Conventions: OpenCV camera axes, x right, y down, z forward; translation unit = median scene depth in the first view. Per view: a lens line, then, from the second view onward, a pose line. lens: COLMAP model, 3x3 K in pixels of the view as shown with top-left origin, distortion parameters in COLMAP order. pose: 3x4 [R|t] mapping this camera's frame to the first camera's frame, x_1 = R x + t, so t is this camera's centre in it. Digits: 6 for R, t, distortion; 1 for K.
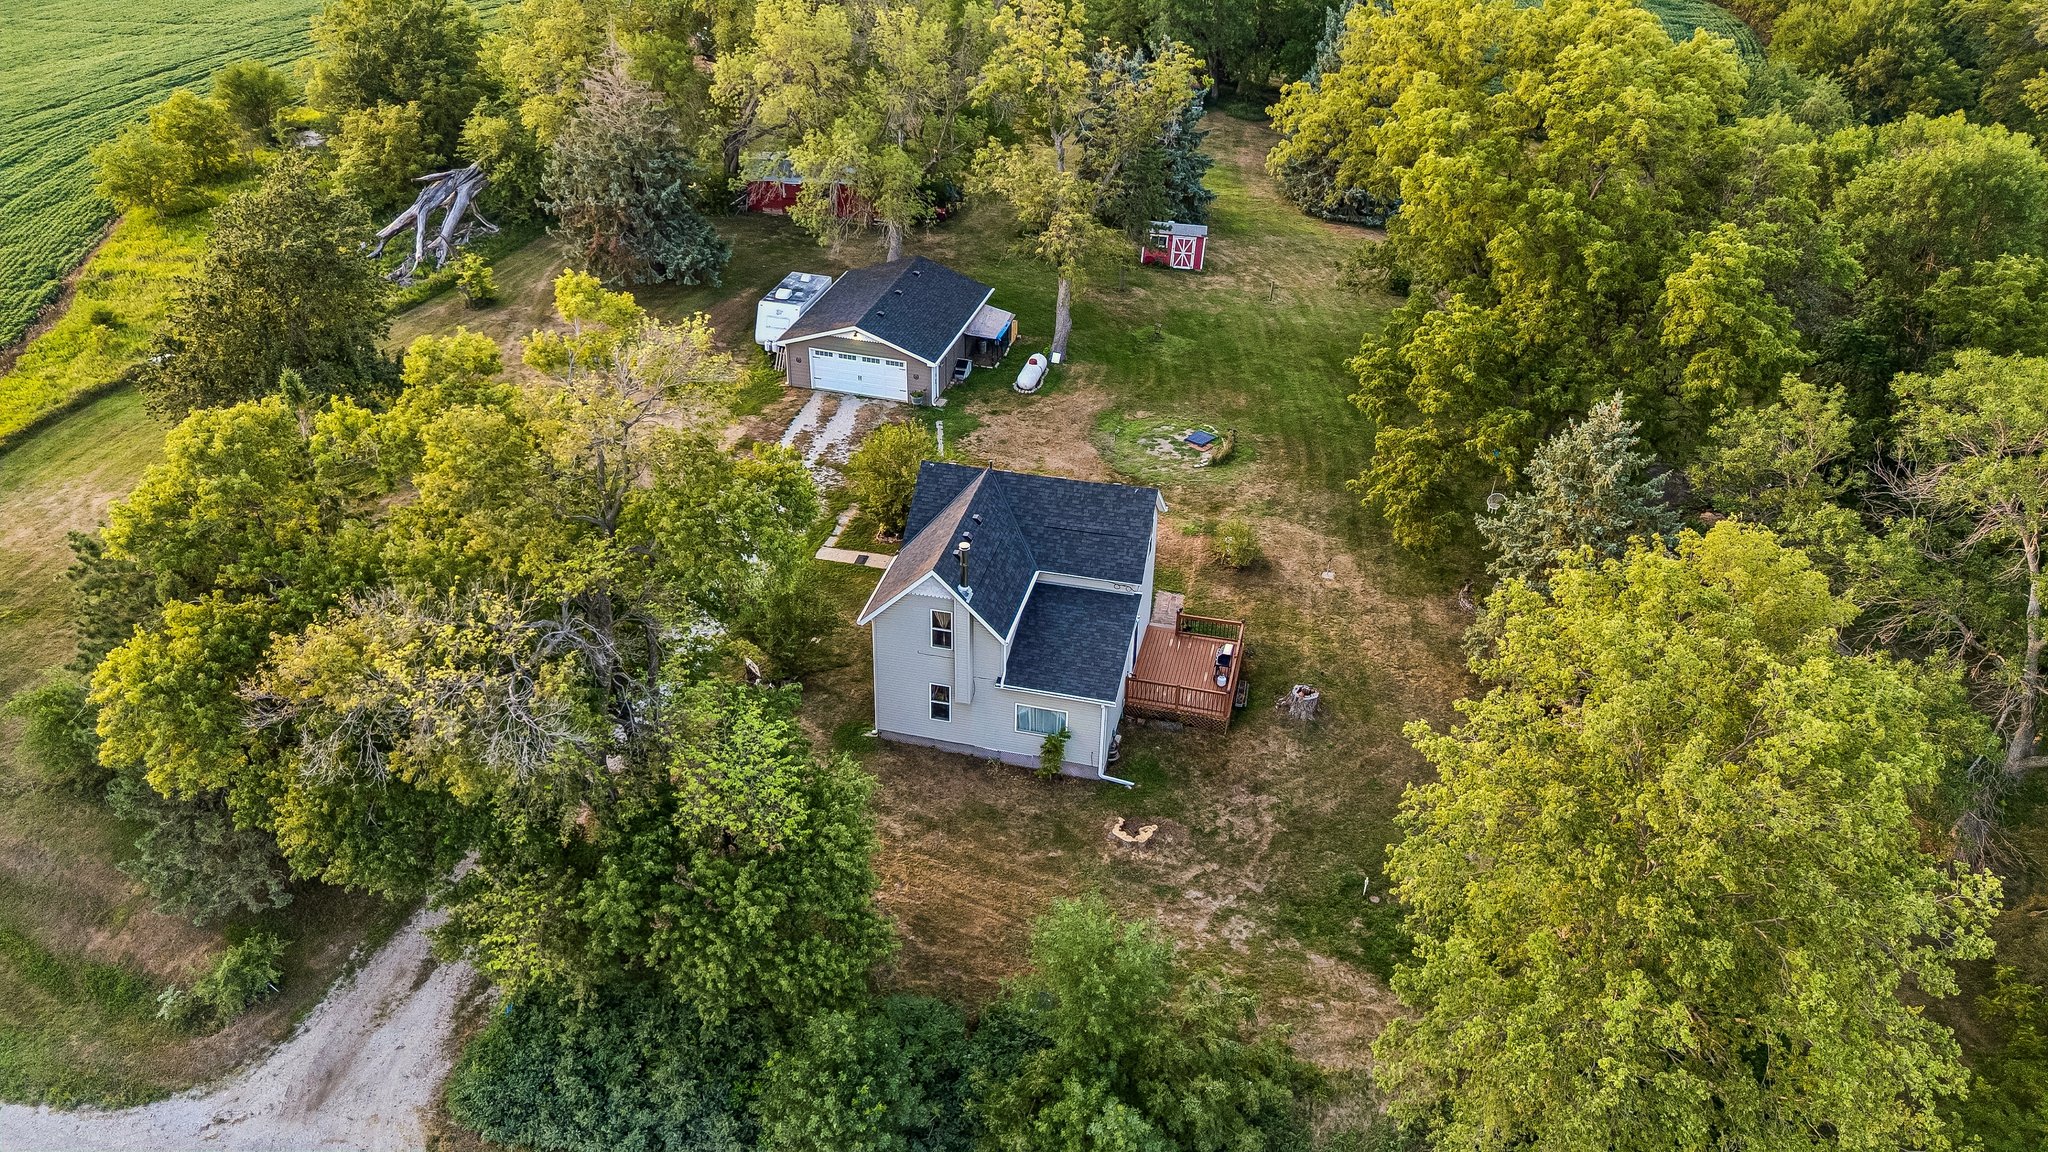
lens RADIAL K [[1505.5, 0, 1026.2], [0, 1505.5, 585.1], [0, 0, 1]] dist [0.070422, -0.071140]
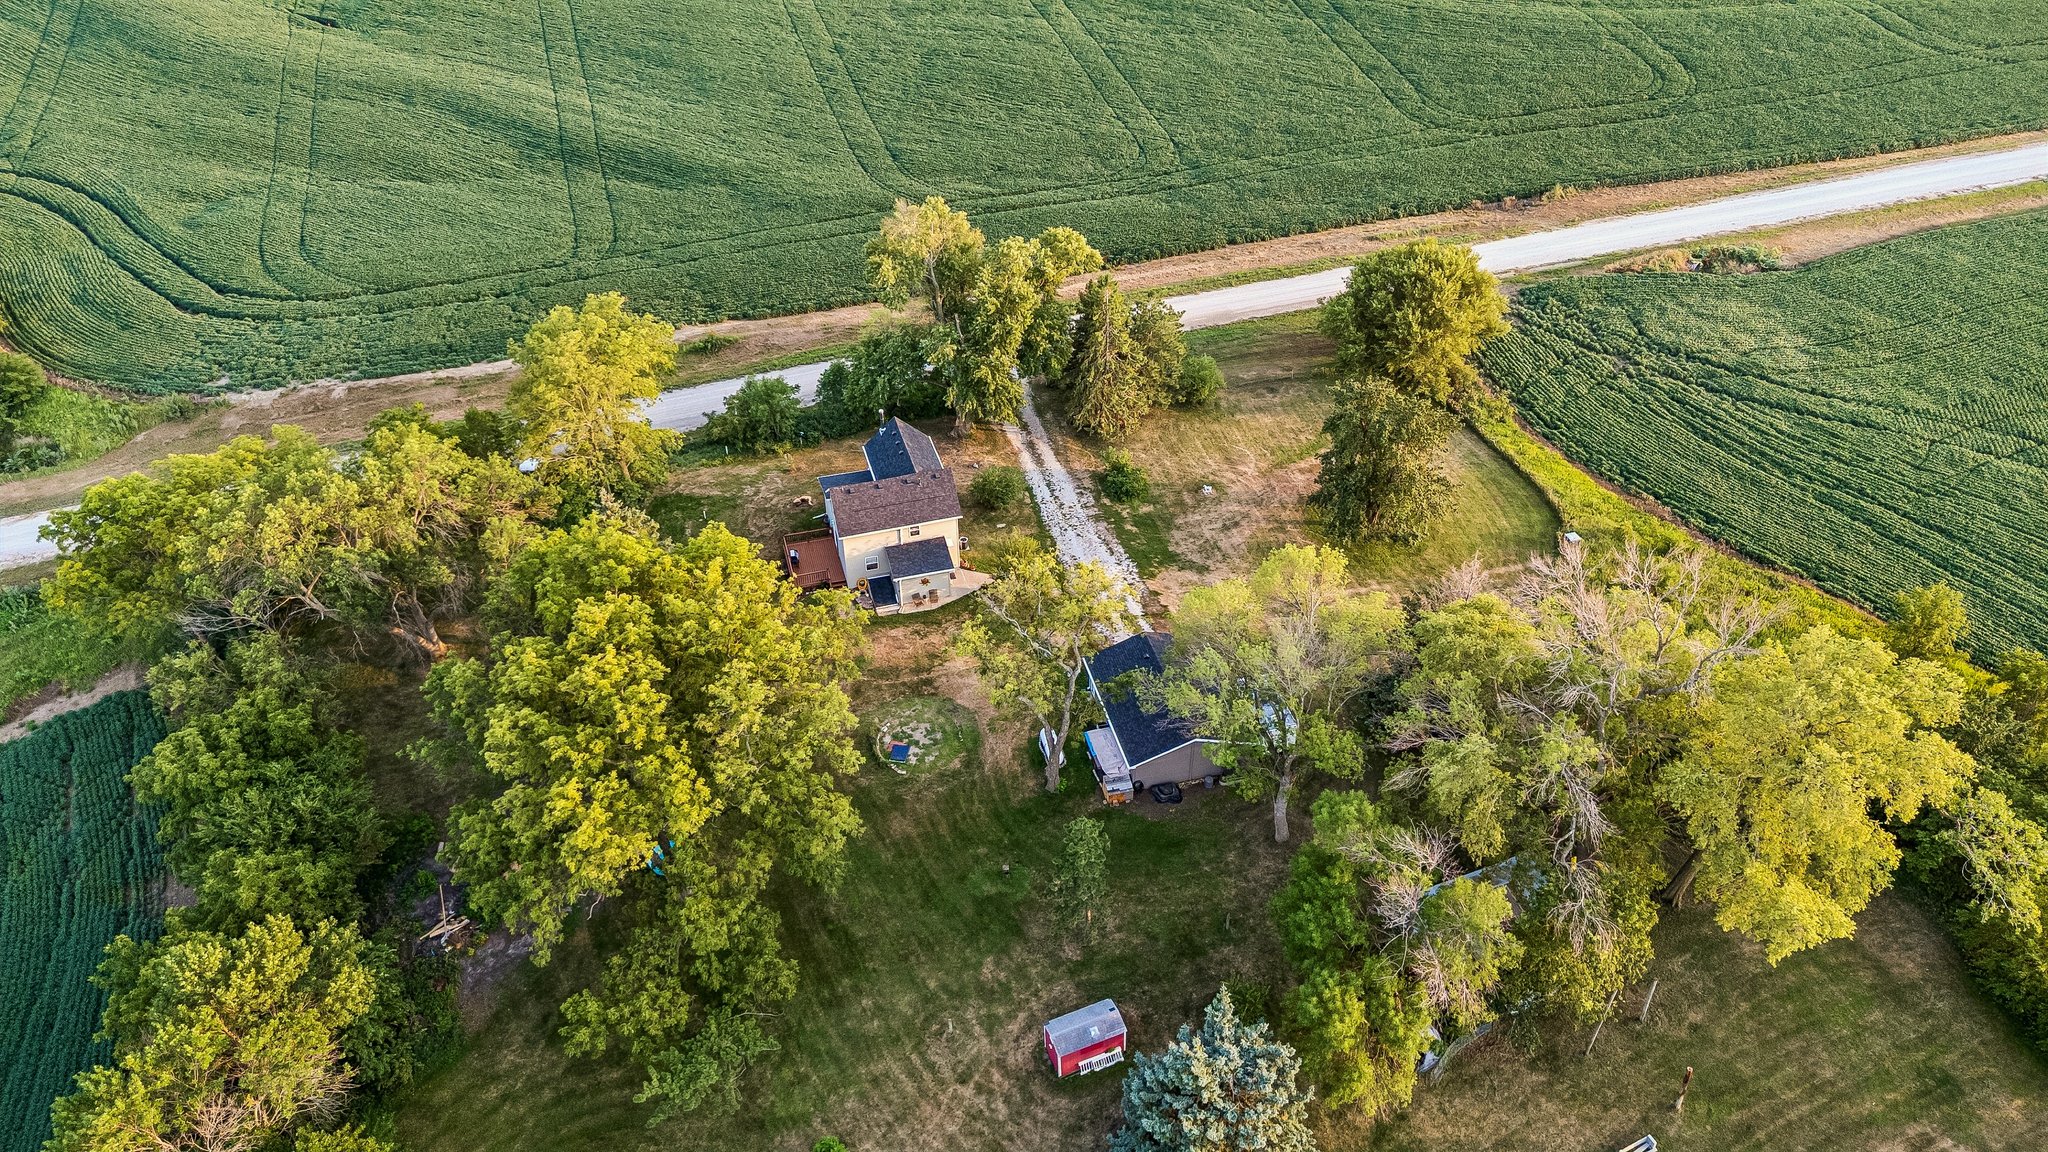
lens RADIAL K [[1517.3, 0, 1024.0], [0, 1517.3, 576.0], [0, 0, 1]] dist [0.085364, -0.073702]
pose [[-0.876818, 0.299572, -0.376093, 0.466218], [-0.262388, 0.357338, 0.896361, -1.348174], [0.402917, 0.884628, -0.234716, 1.200728]]
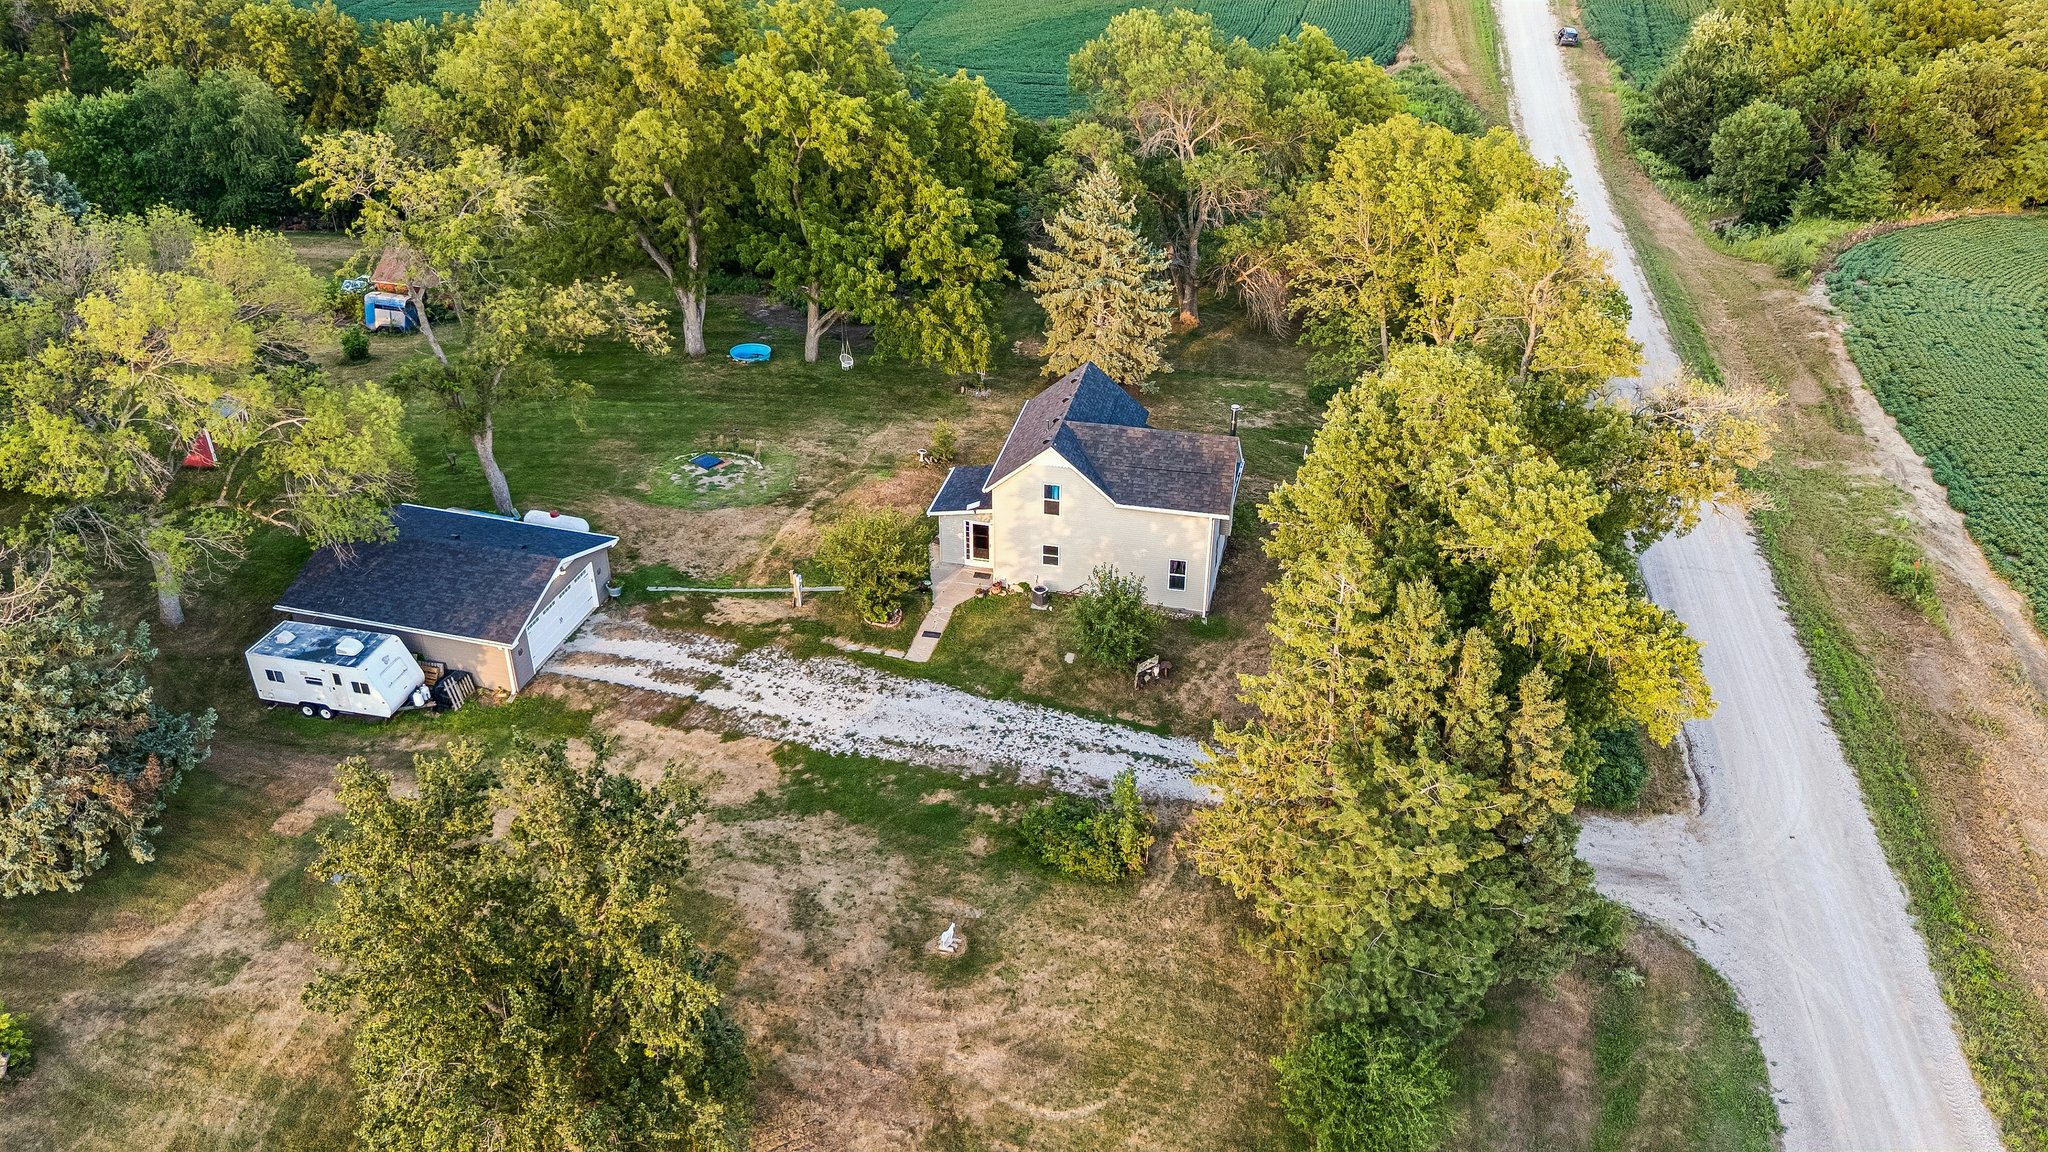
lens RADIAL K [[1492.5, 0, 1029.1], [0, 1492.5, 600.9], [0, 0, 1]] dist [0.082777, -0.097255]
pose [[-0.003330, -0.563402, 0.826177, -0.773601], [0.527600, 0.700844, 0.480059, -0.400383], [-0.849486, 0.437489, 0.294917, 0.544416]]
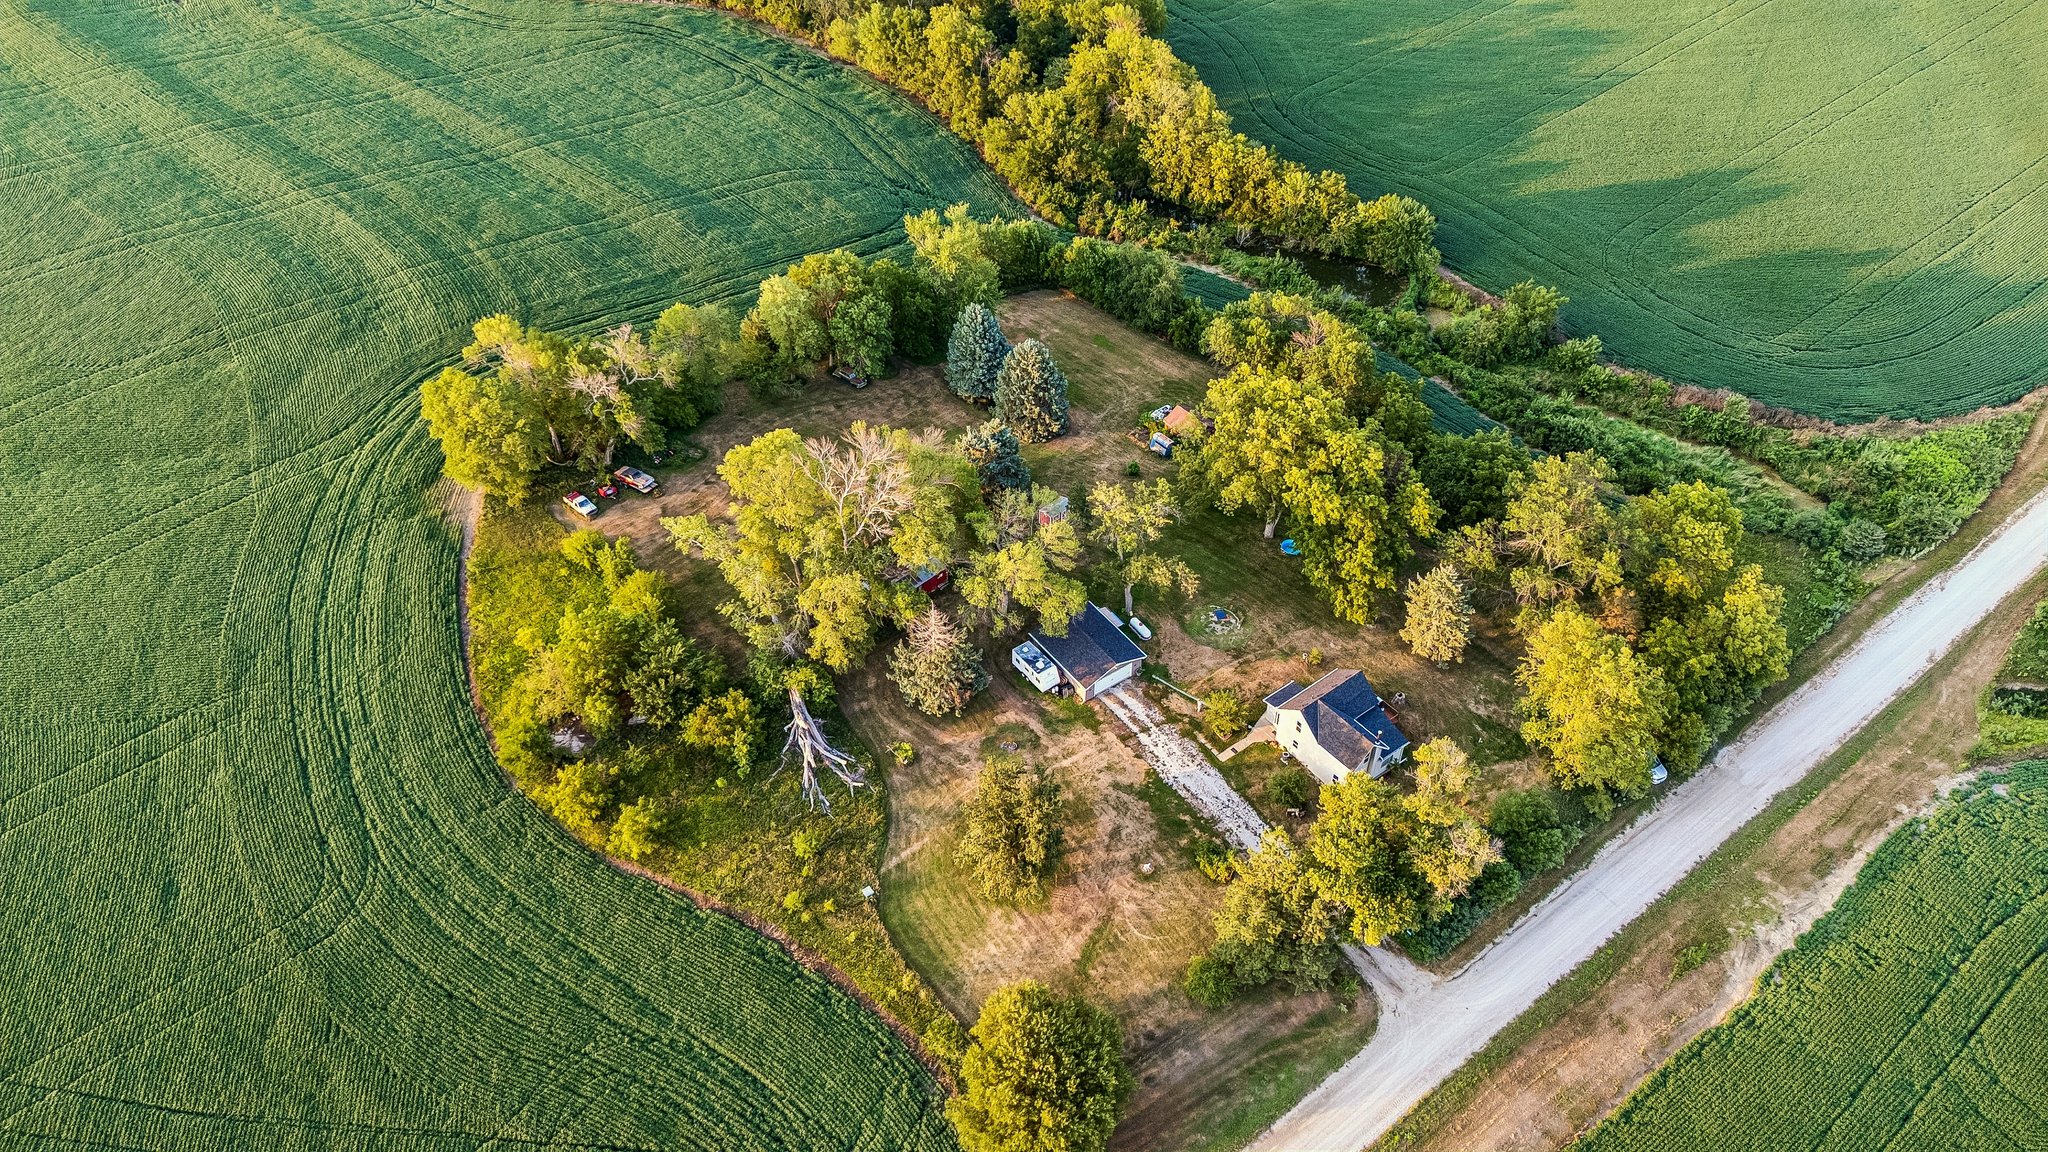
lens RADIAL K [[1477.8, 0, 1016.5], [0, 1477.8, 580.9], [0, 0, 1]] dist [0.055572, -0.040438]
pose [[0.634915, -0.560214, 0.532019, -1.240980], [0.424891, 0.828328, 0.365158, -1.083245], [-0.645253, -0.005794, 0.763947, -0.521165]]
